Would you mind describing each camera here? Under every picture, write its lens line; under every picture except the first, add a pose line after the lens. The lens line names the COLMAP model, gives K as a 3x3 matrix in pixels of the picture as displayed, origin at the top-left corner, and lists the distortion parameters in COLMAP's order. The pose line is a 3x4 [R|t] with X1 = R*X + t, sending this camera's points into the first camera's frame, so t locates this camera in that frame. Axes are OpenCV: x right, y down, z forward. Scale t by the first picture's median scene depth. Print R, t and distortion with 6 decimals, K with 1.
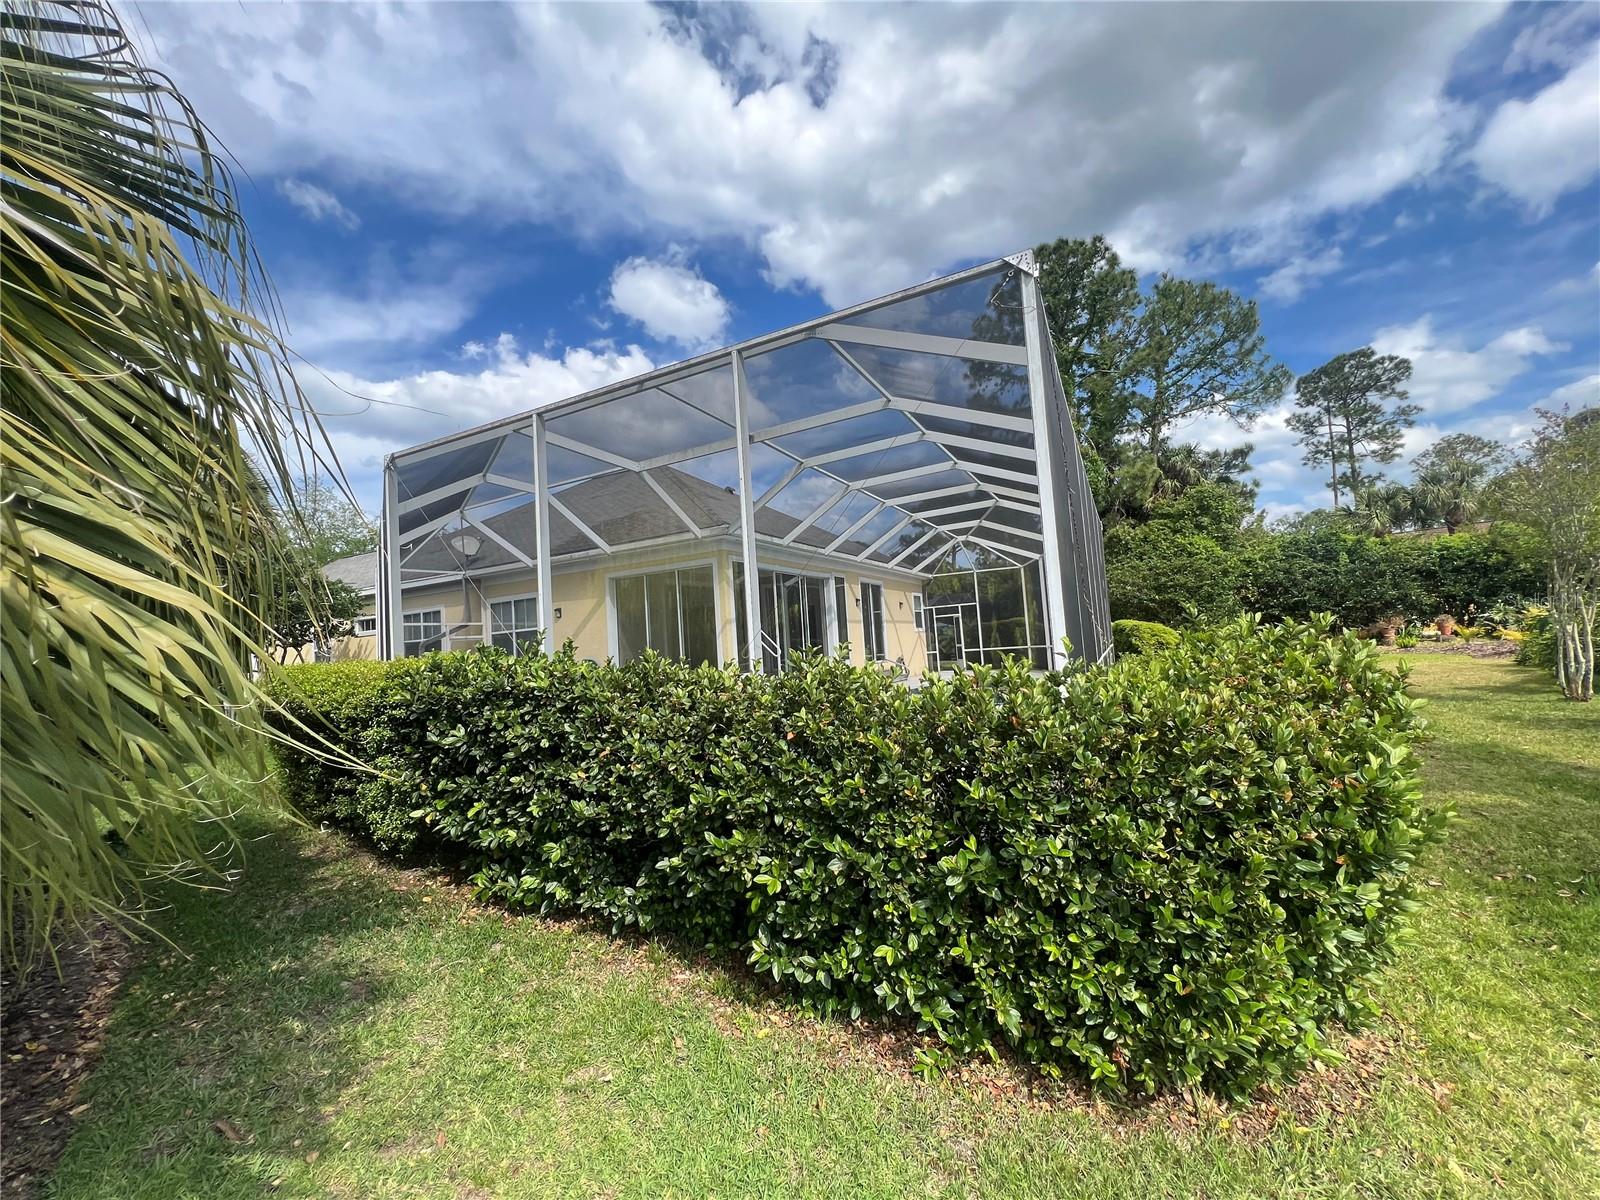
lens RADIAL K [[645.4, 0, 800.0], [0, 645.4, 600.0], [0, 0, 1]] dist [-0.001347, -0.000106]
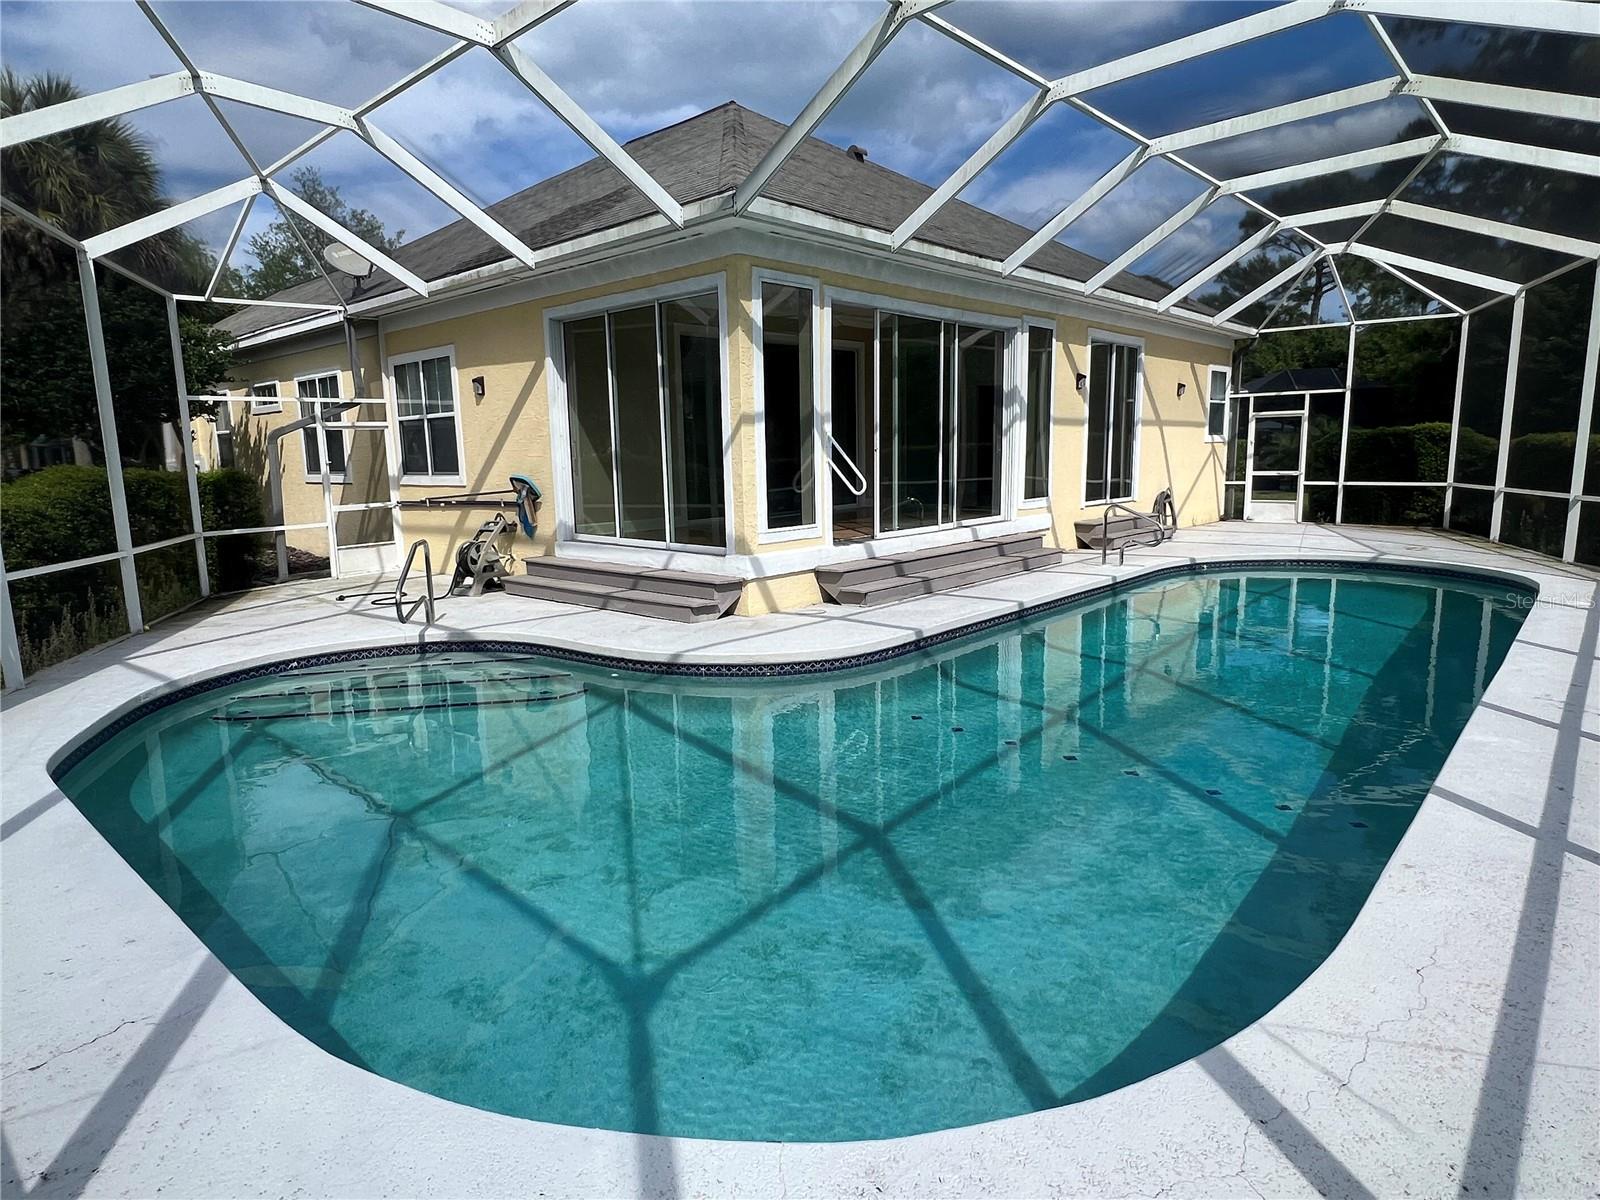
lens RADIAL K [[908.9, 0, 800.0], [0, 908.9, 600.0], [0, 0, 1]] dist [-0.002366, -0.000740]
pose [[0.965386, 0.089235, -0.245087, 0.063368], [-0.025926, 0.967831, 0.250263, -0.003074], [0.259535, -0.235246, 0.936643, 0.234853]]
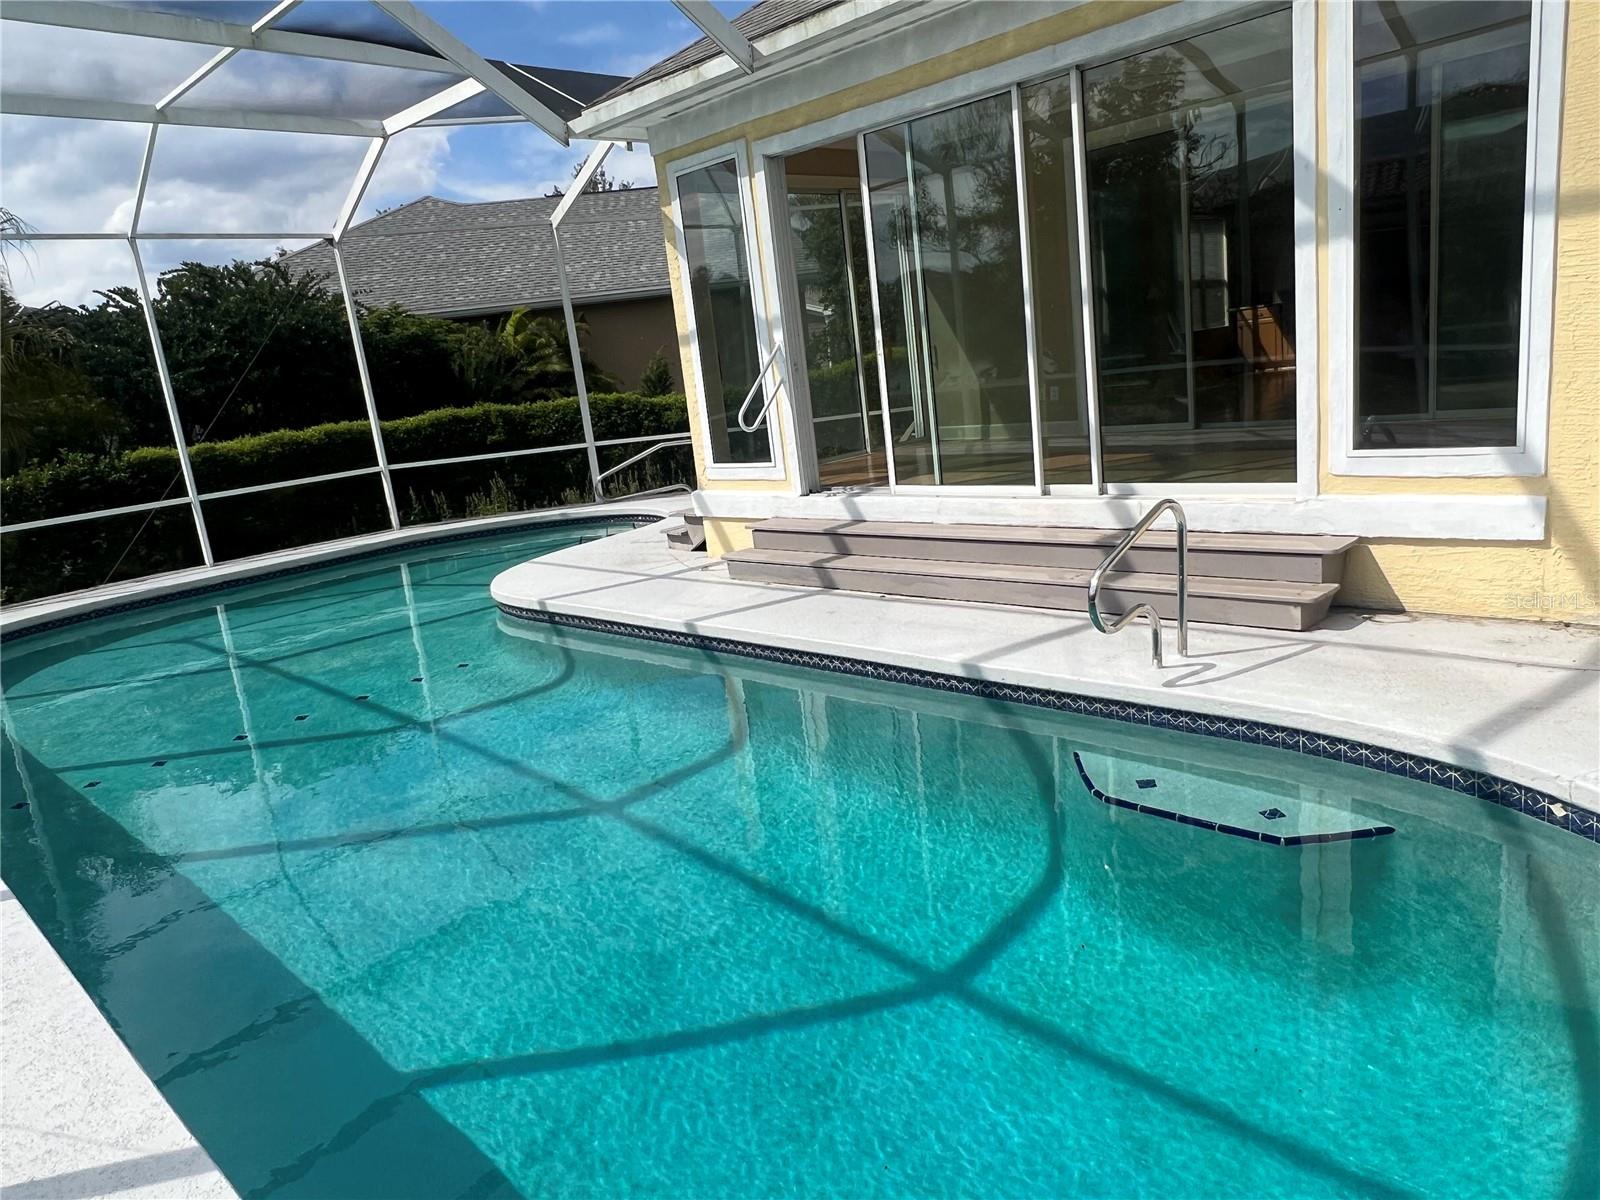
lens RADIAL K [[1074.2, 0, 779.4], [0, 1074.2, 606.5], [0, 0, 1]] dist [-0.001165, 0.000968]
pose [[-0.297273, 0.313758, -0.901768, 0.373017], [0.201787, 0.943777, 0.261854, 0.018795], [0.933226, -0.104123, -0.343871, 0.855325]]
